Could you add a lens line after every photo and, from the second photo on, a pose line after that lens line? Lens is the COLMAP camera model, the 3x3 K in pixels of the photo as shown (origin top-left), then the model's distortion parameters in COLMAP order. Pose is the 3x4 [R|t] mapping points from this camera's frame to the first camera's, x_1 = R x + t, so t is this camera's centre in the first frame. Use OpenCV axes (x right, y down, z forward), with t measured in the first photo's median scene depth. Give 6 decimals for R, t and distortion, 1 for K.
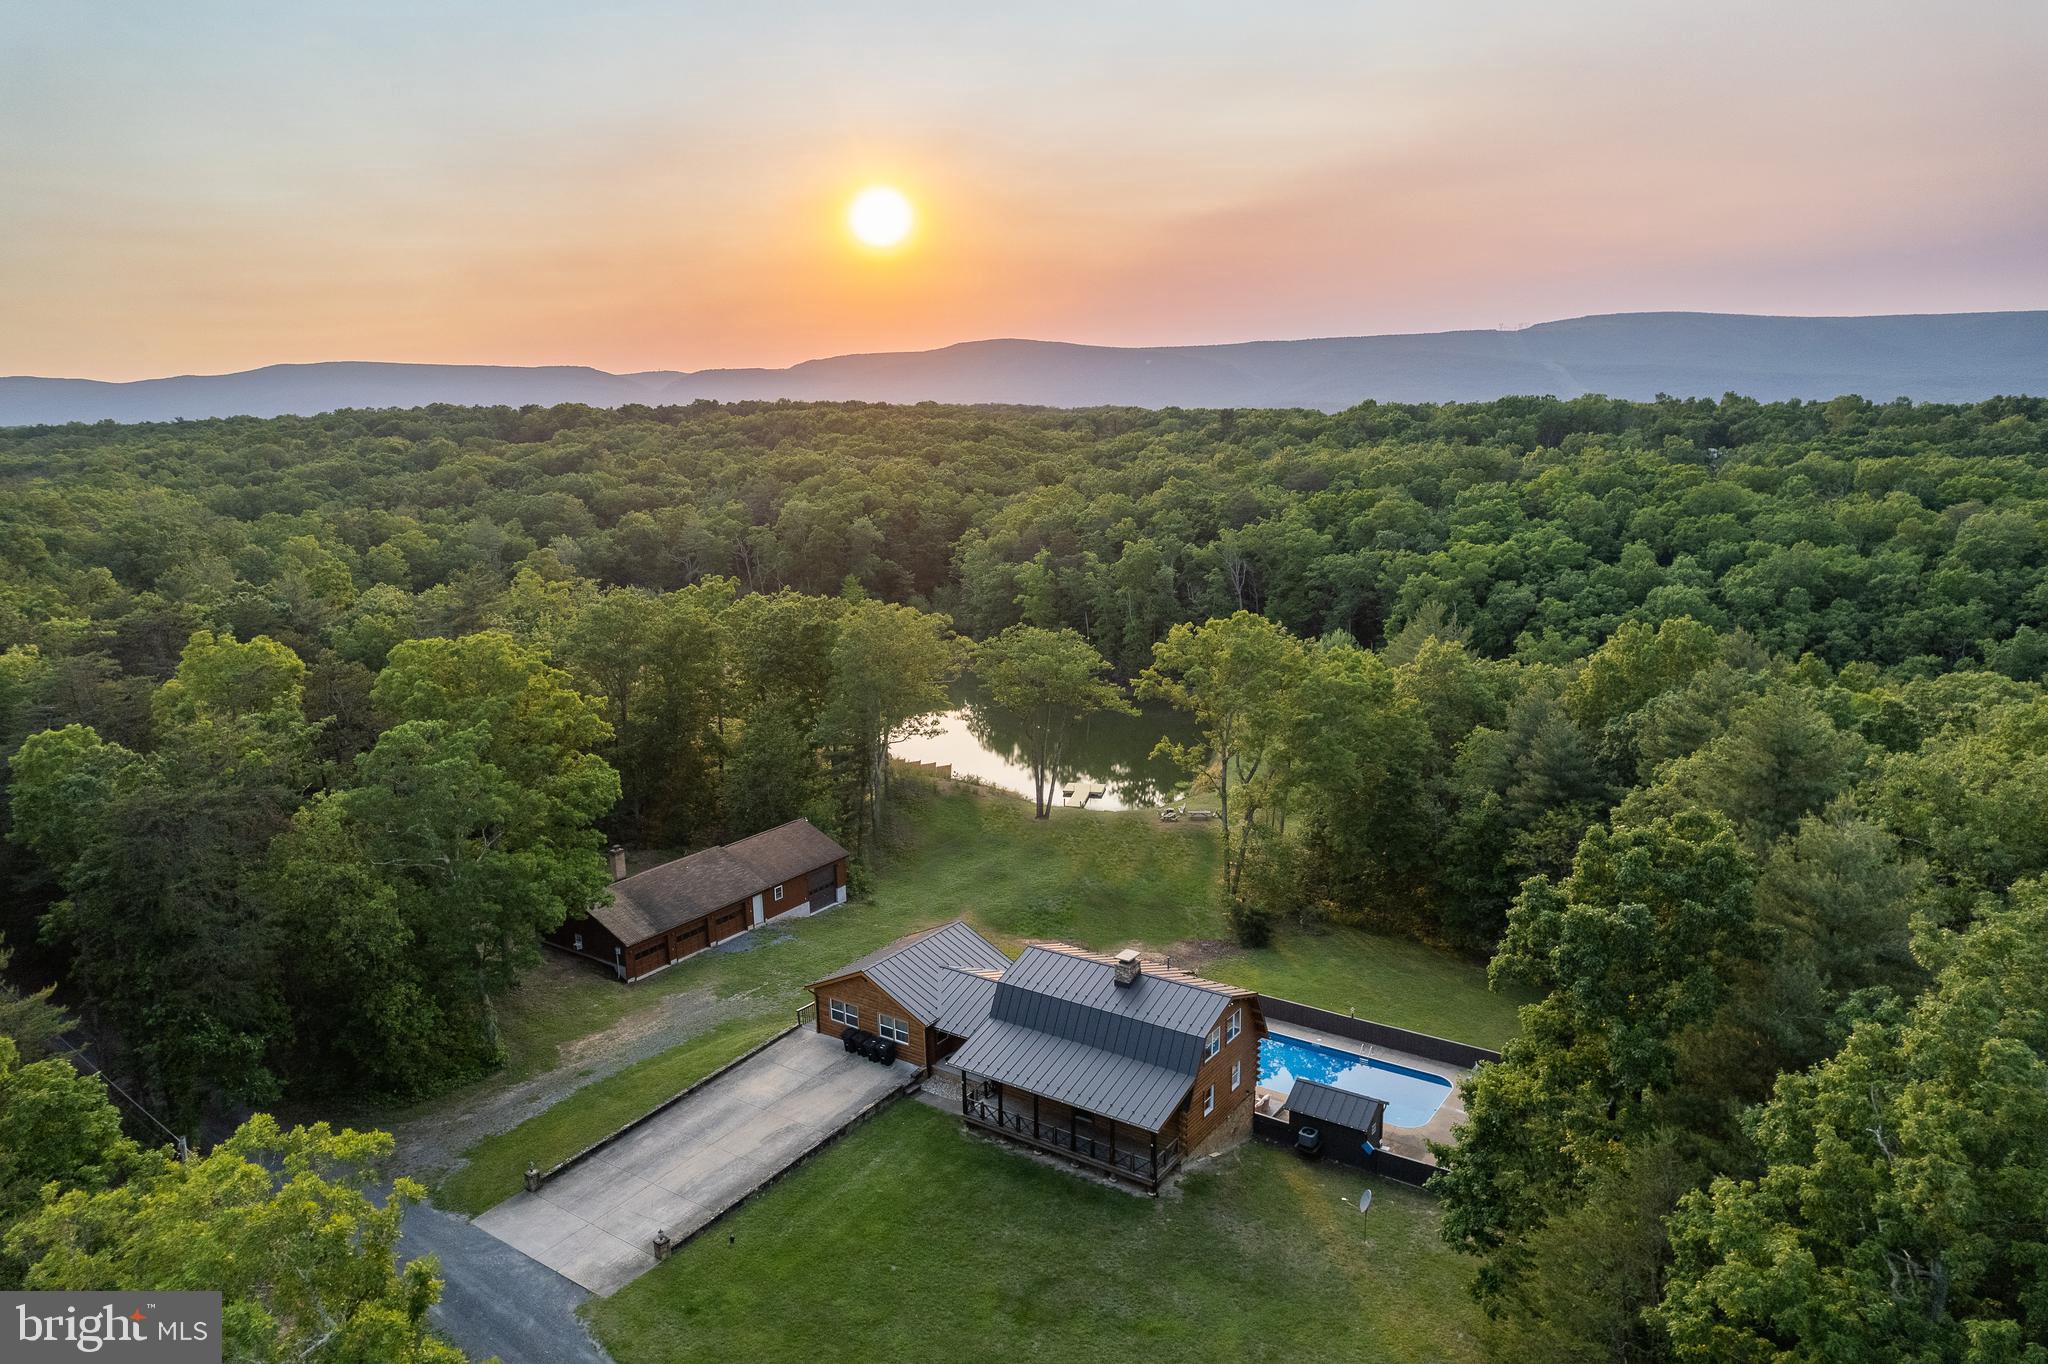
lens RADIAL K [[1311.5, 0, 1024.0], [0, 1311.5, 682.0], [0, 0, 1]] dist [-0.071812, 0.061192]
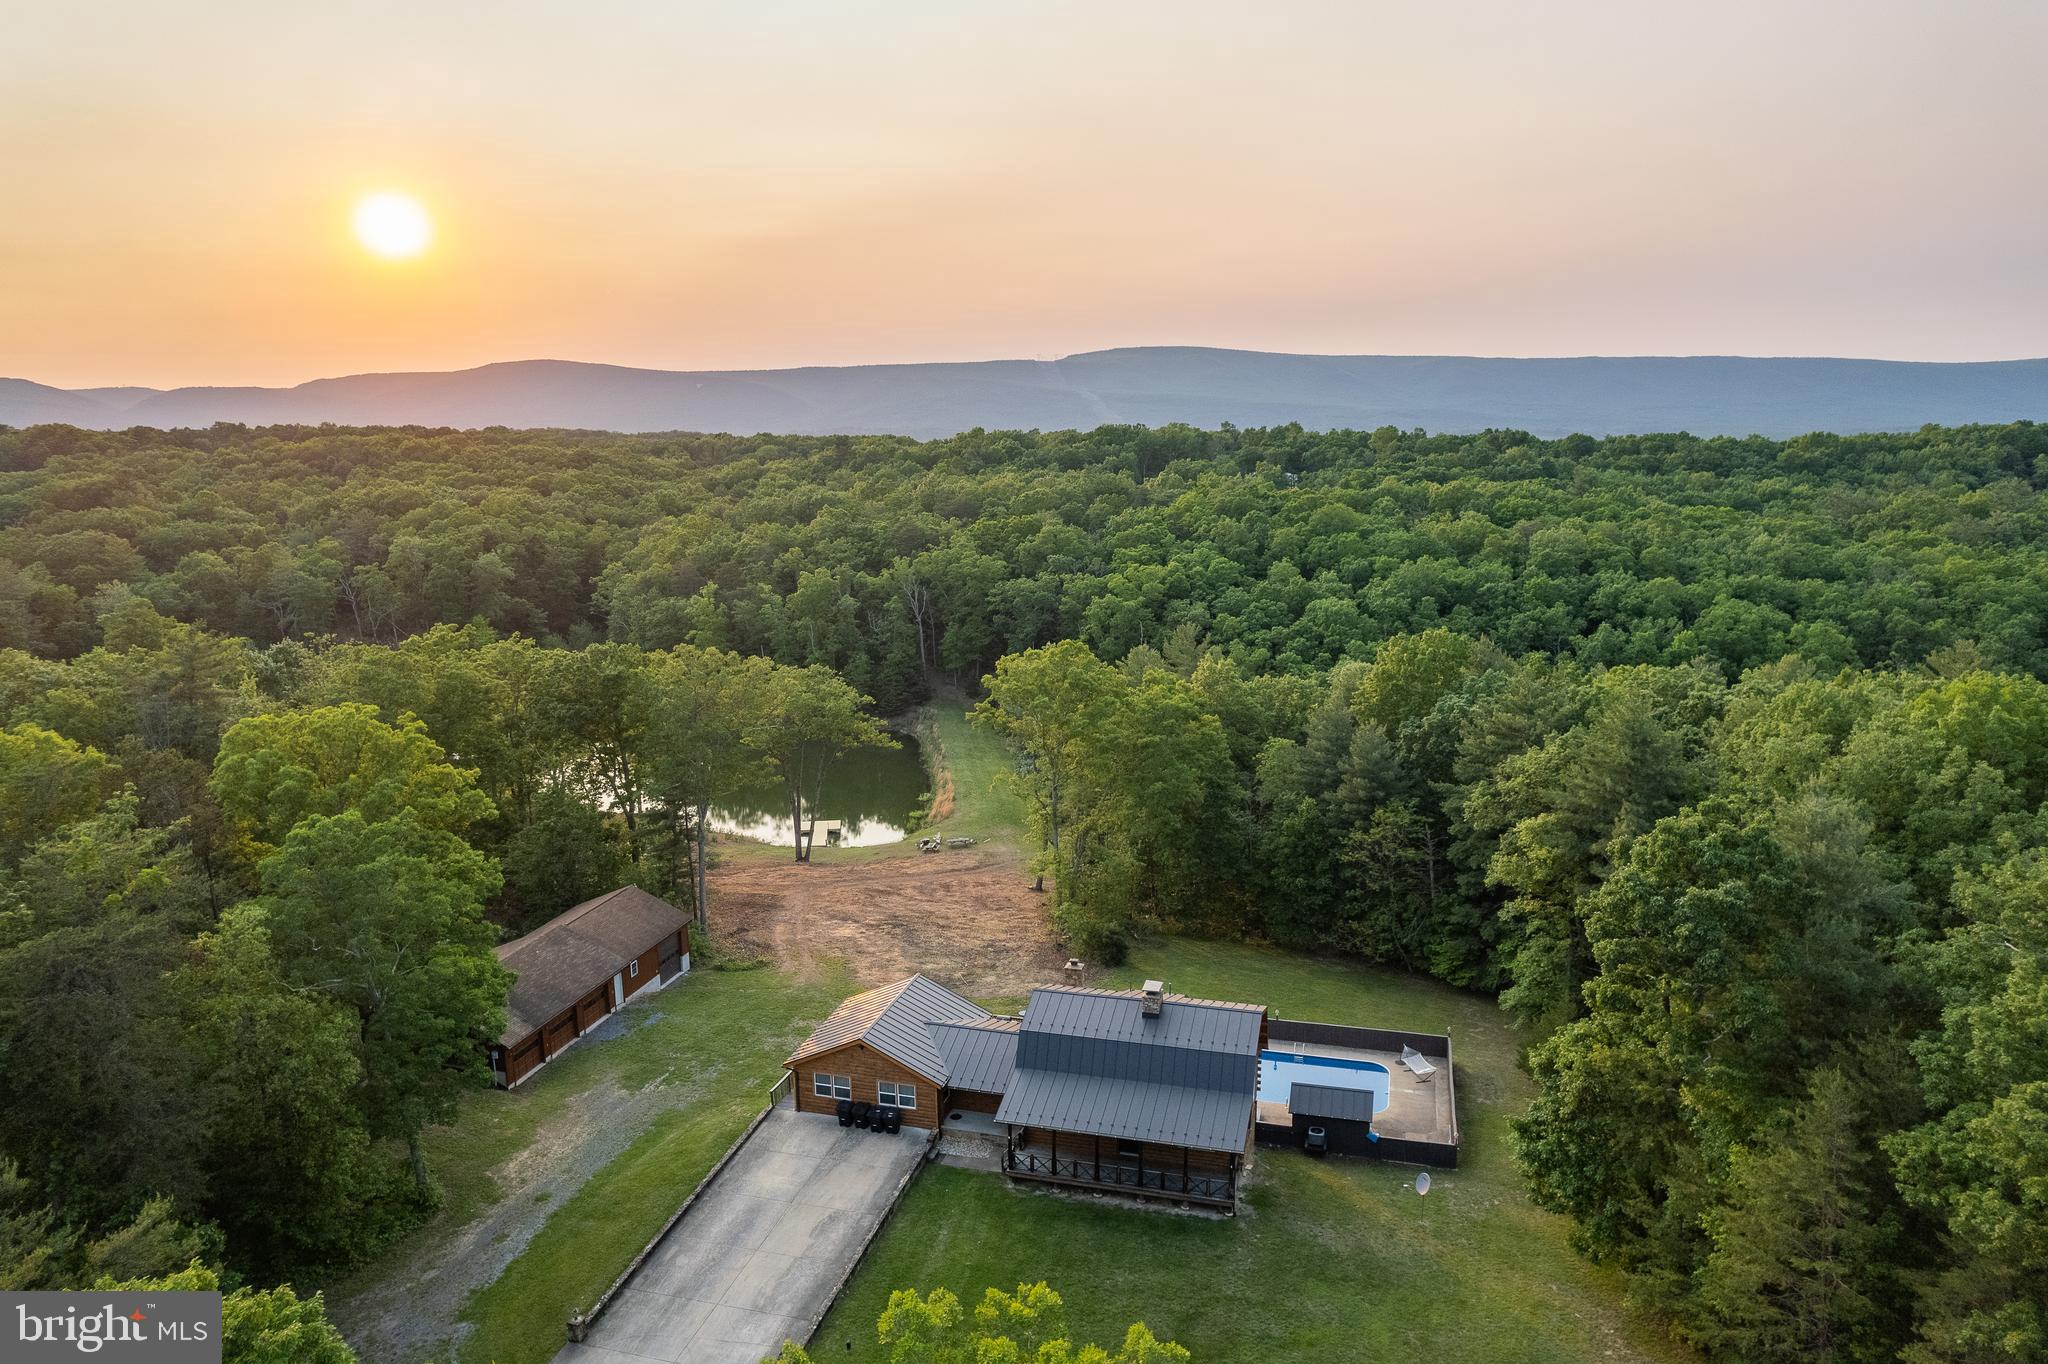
lens RADIAL K [[1311.5, 0, 1024.0], [0, 1311.5, 682.0], [0, 0, 1]] dist [-0.071812, 0.061192]
pose [[0.945374, -0.052117, 0.321794, -0.098954], [0.058016, 0.998277, -0.008760, -0.007376], [-0.320783, 0.026951, 0.946769, 0.018610]]
